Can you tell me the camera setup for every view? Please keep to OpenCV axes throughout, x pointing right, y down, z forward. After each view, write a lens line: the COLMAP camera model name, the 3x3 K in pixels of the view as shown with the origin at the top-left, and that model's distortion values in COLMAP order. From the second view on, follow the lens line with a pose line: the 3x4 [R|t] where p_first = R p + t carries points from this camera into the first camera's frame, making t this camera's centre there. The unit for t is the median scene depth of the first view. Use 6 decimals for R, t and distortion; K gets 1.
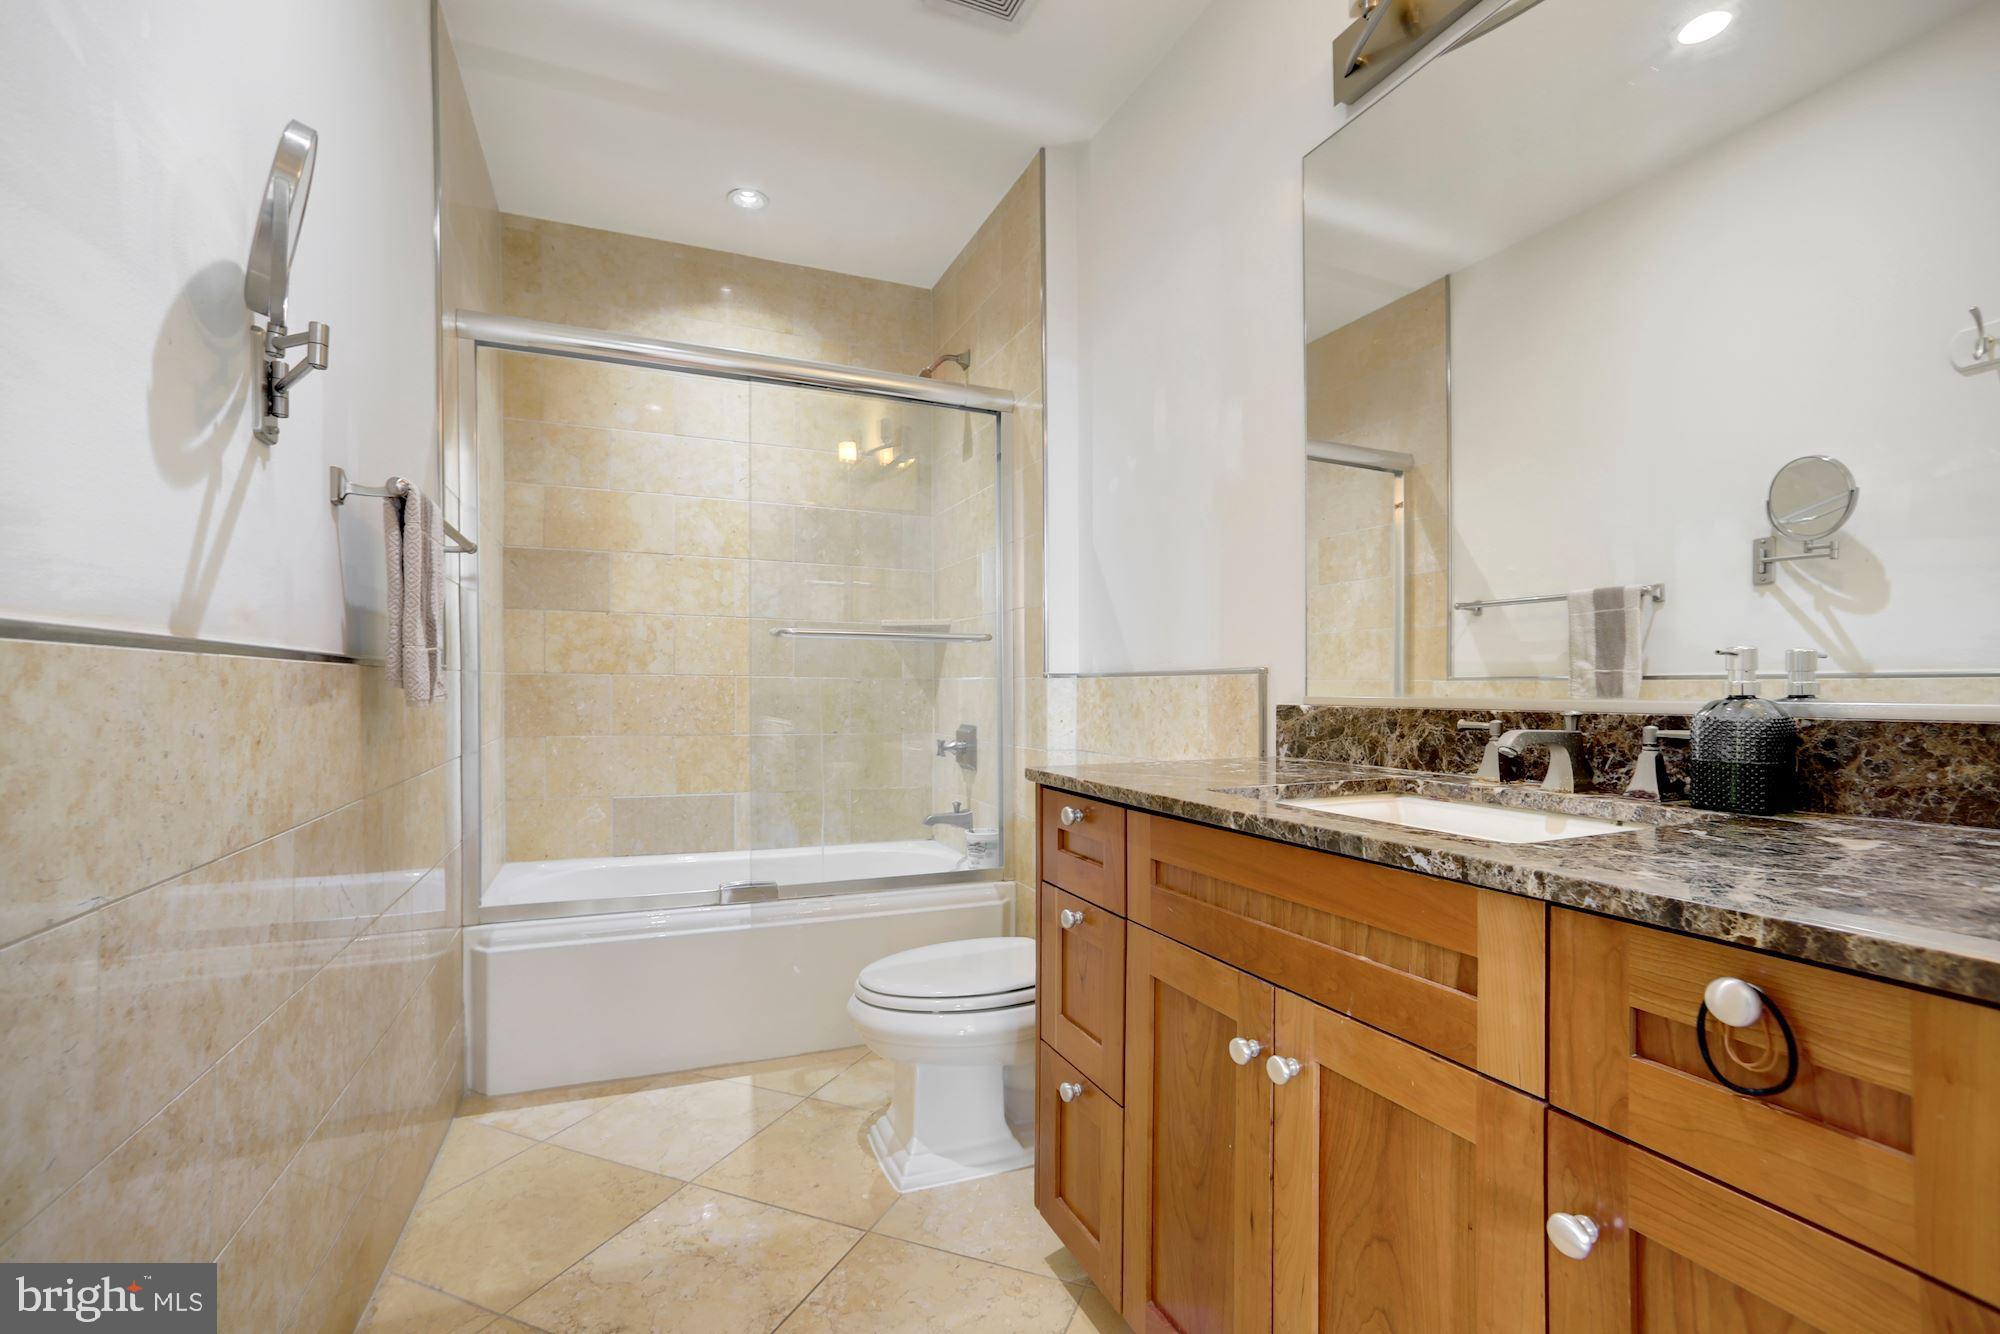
lens RADIAL K [[838.6, 0, 996.4], [0, 838.6, 694.3], [0, 0, 1]] dist [-0.078656, 0.023211]
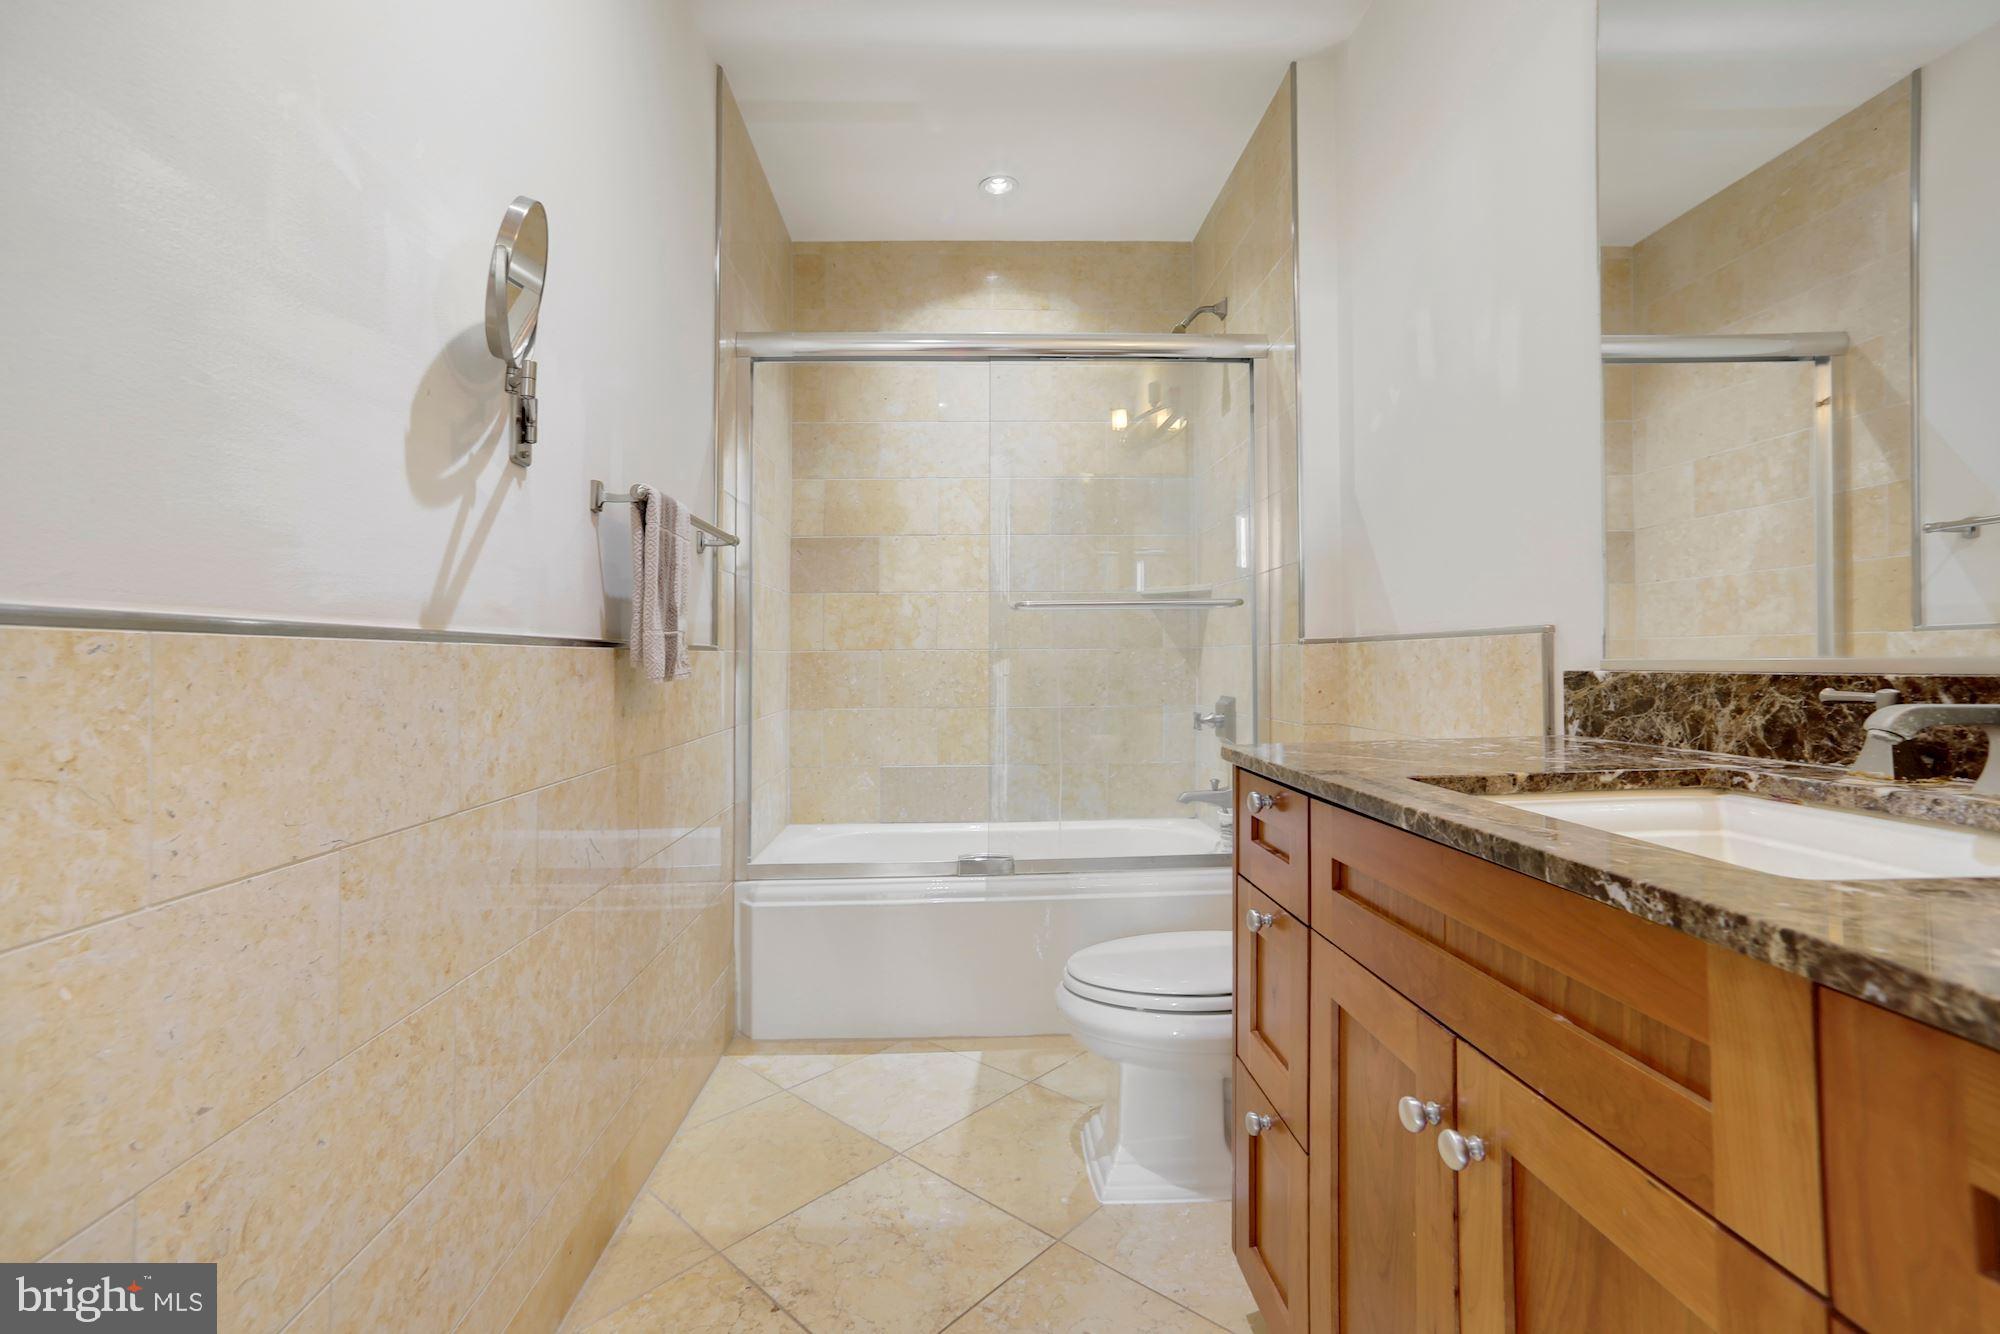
lens RADIAL K [[847.6, 0, 993.4], [0, 847.6, 635.9], [0, 0, 1]] dist [-0.057778, 0.026563]
pose [[0.931233, -0.029044, -0.363266, 0.128021], [0.016708, 0.999174, -0.037055, -0.000156], [0.364042, 0.028438, 0.930948, 0.061606]]
